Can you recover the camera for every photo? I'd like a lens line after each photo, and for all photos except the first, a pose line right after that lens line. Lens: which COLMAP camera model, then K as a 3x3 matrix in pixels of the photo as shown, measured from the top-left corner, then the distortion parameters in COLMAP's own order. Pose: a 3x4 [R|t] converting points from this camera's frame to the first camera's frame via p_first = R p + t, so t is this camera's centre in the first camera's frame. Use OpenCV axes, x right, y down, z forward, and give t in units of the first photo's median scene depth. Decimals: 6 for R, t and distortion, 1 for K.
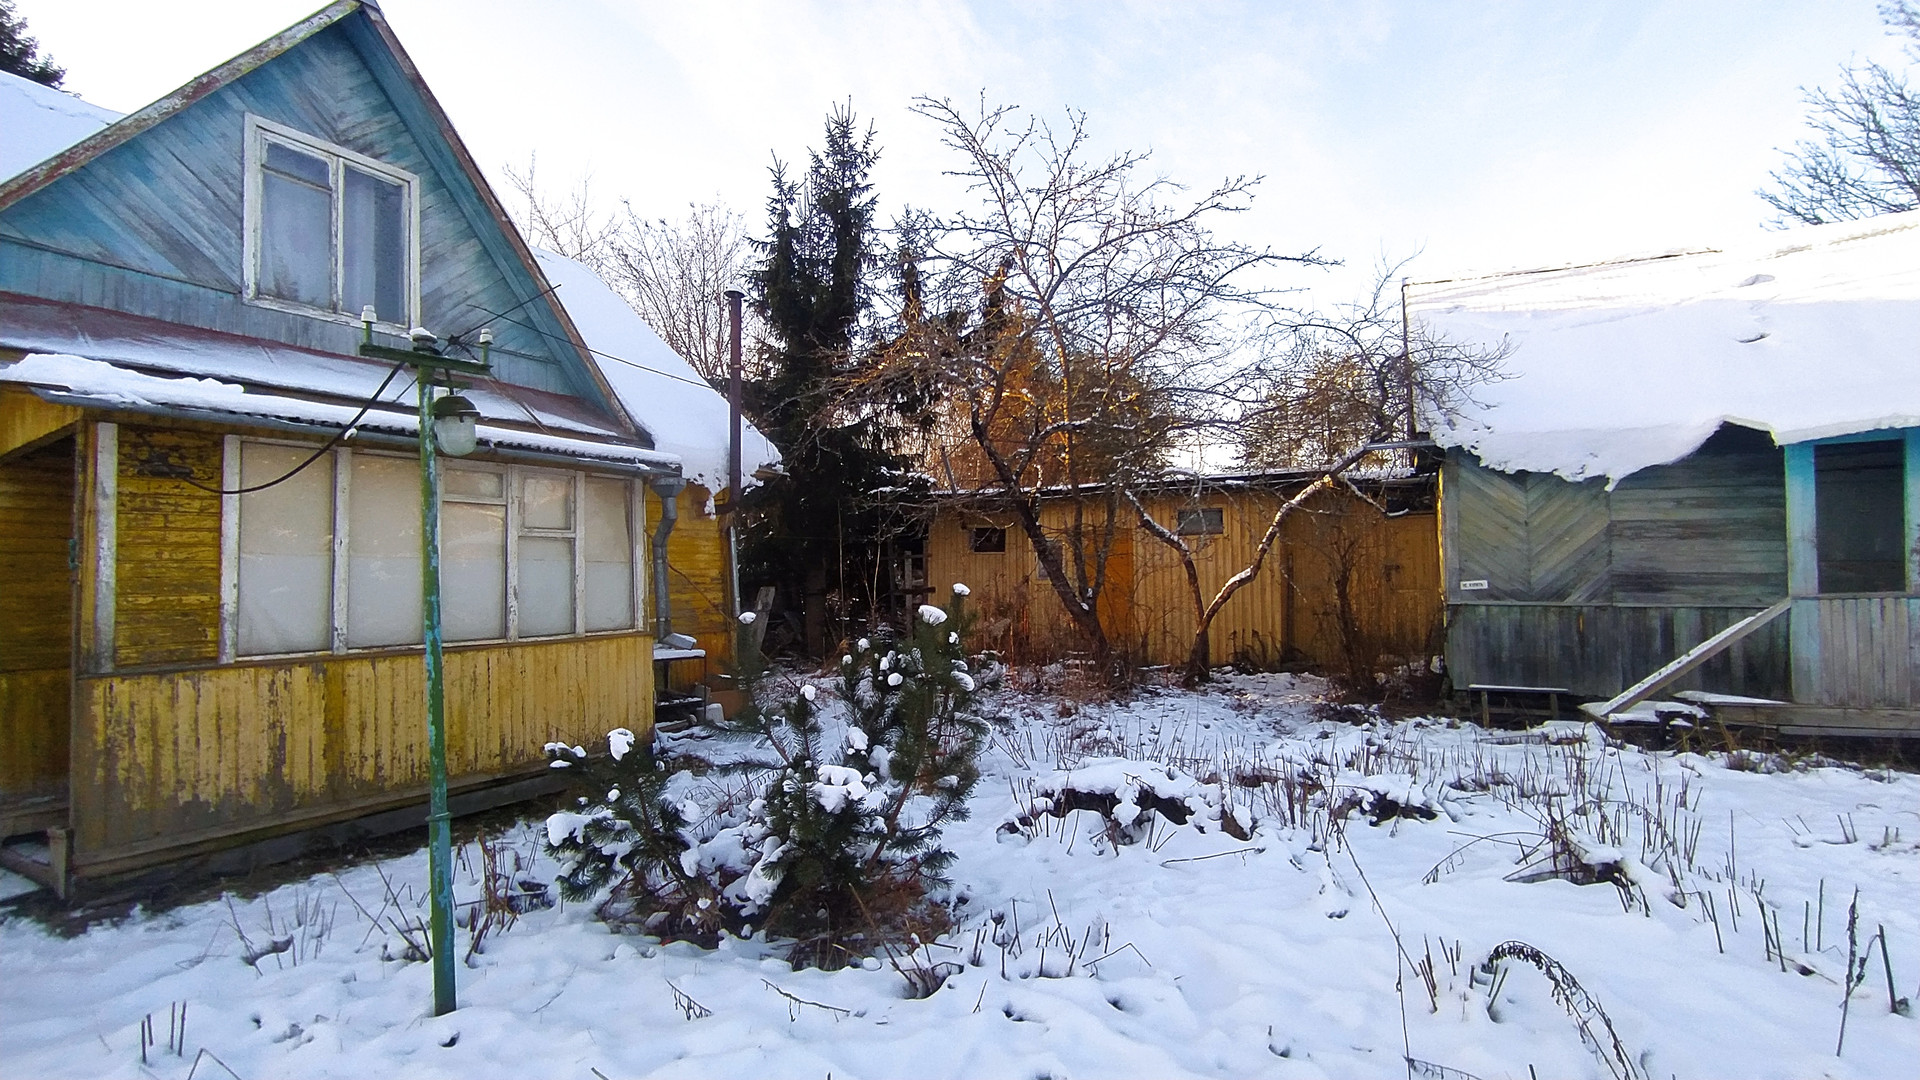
lens RADIAL K [[884.5, 0, 960.0], [0, 884.5, 540.0], [0, 0, 1]] dist [-0.042076, 0.027098]
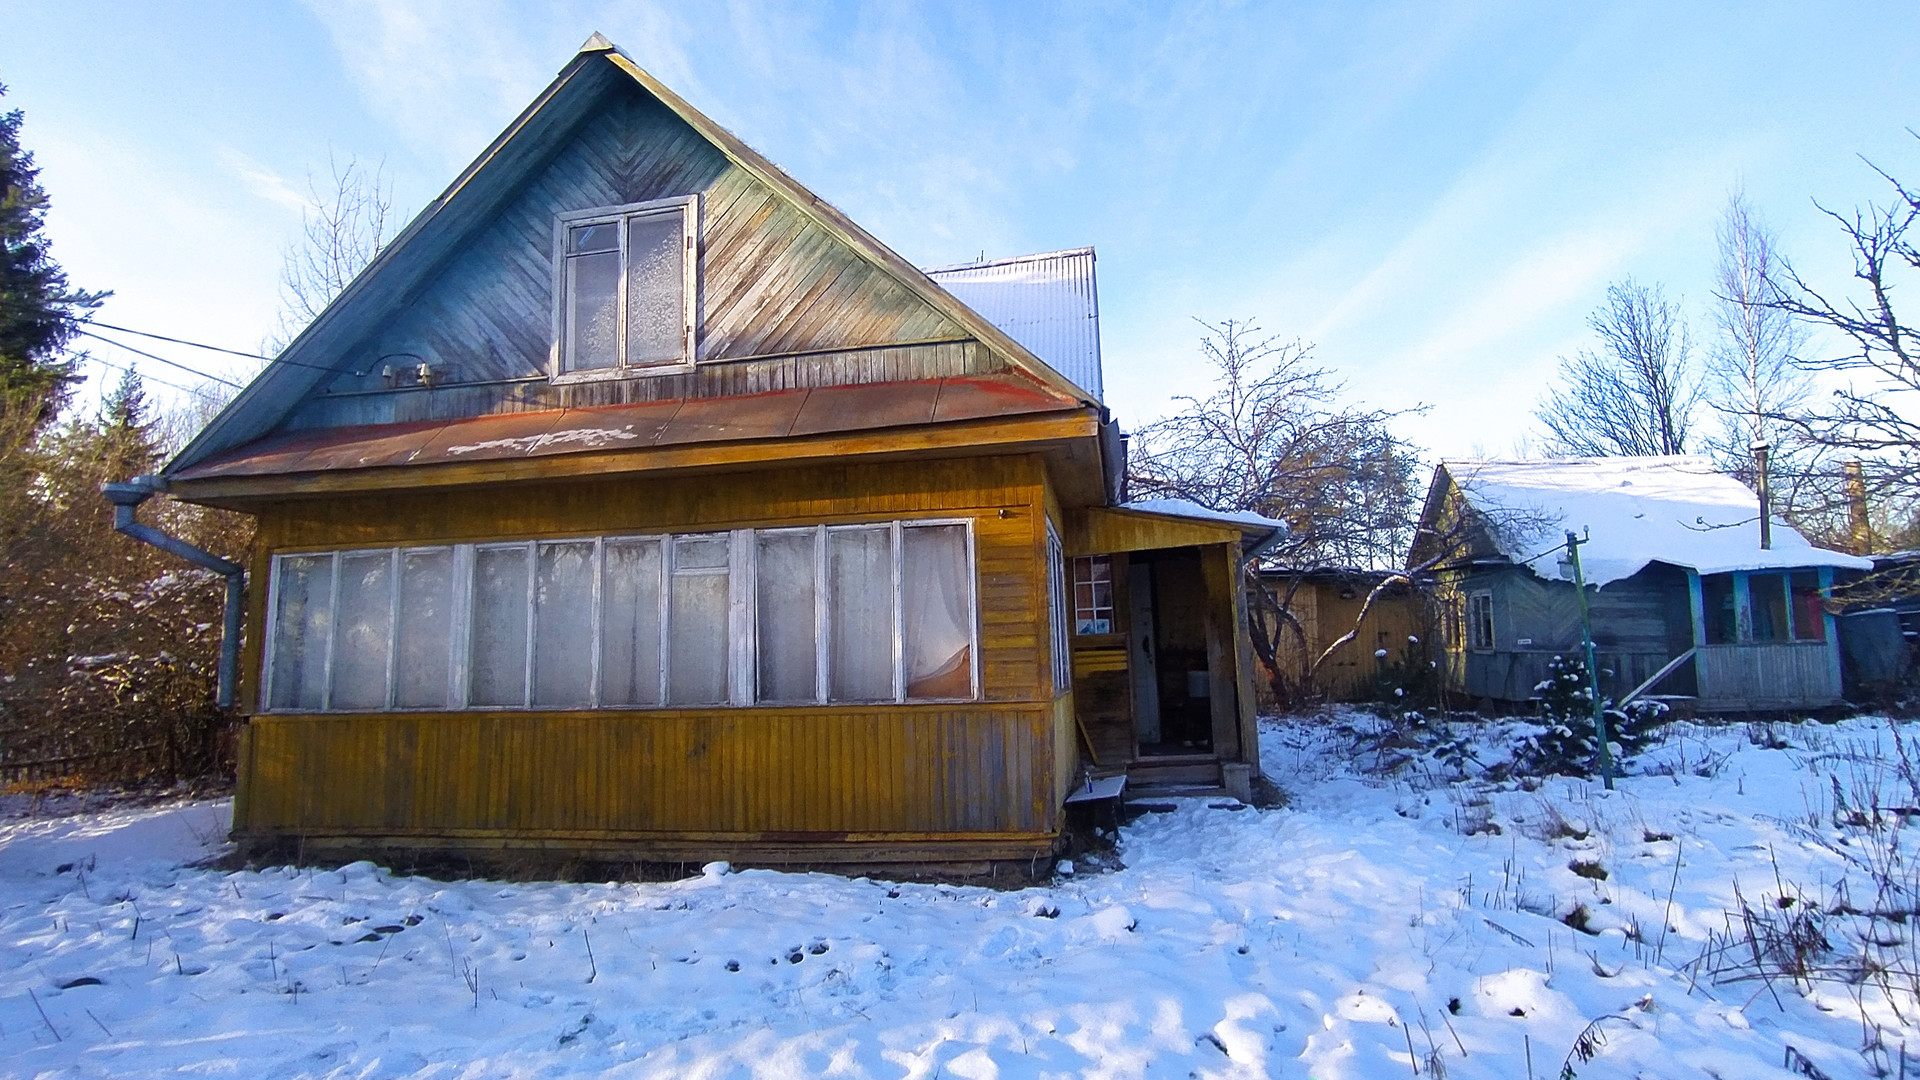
lens RADIAL K [[884.5, 0, 960.0], [0, 884.5, 540.0], [0, 0, 1]] dist [-0.042076, 0.027098]
pose [[0.943203, 0.049118, 0.328565, -1.204414], [-0.021984, 0.996070, -0.085795, 0.025066], [-0.331488, 0.073699, 0.940576, -0.344731]]
